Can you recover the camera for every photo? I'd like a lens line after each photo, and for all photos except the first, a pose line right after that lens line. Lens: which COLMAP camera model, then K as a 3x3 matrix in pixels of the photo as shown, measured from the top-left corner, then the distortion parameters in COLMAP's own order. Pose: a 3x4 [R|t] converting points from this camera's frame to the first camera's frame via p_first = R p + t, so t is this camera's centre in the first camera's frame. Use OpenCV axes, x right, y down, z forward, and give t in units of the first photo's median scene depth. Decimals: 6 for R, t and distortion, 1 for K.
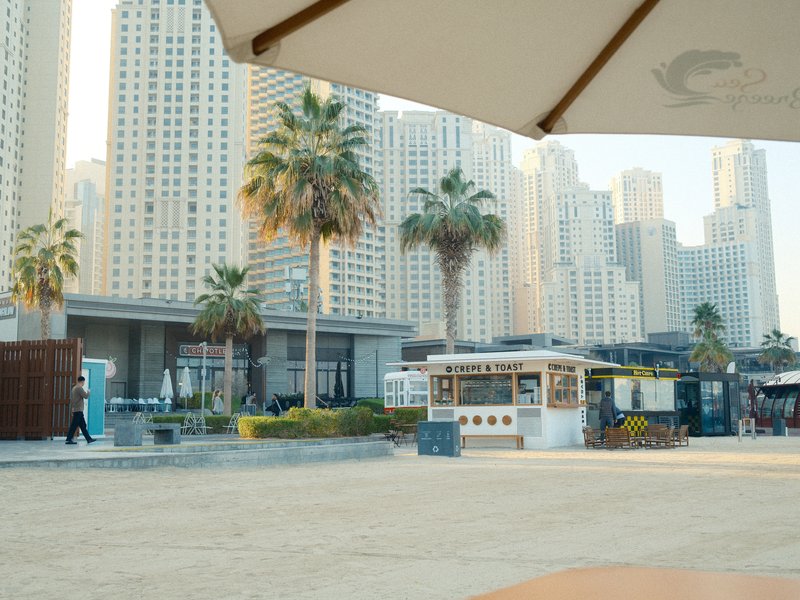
lens RADIAL K [[884.6, 0, 400.0], [0, 884.6, 300.0], [0, 0, 1]] dist [-0.001834, -0.000854]
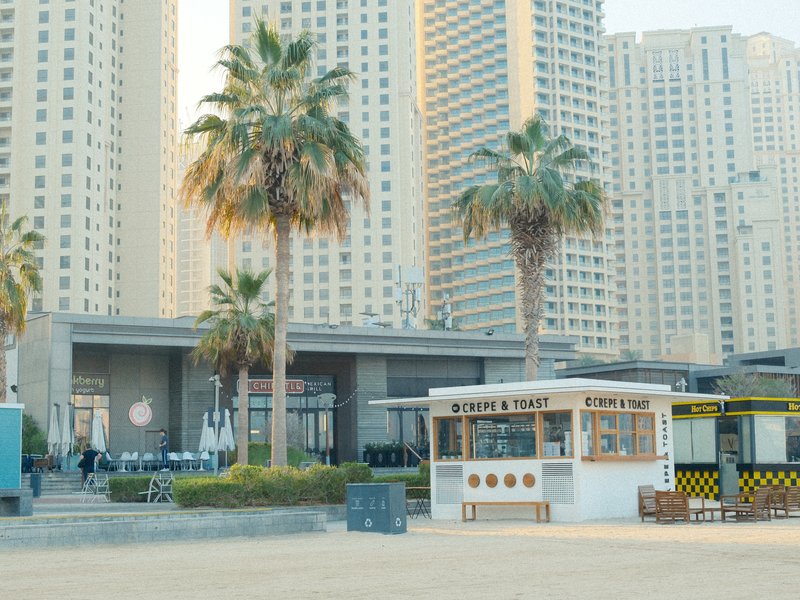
lens RADIAL K [[1254.3, 0, 400.0], [0, 1254.3, 300.0], [0, 0, 1]] dist [-0.013852, -0.055503]
pose [[0.980461, -0.035506, -0.193485, 0.193882], [0.034233, 0.999365, -0.009925, 0.001119], [0.193714, 0.003107, 0.981053, 0.016334]]
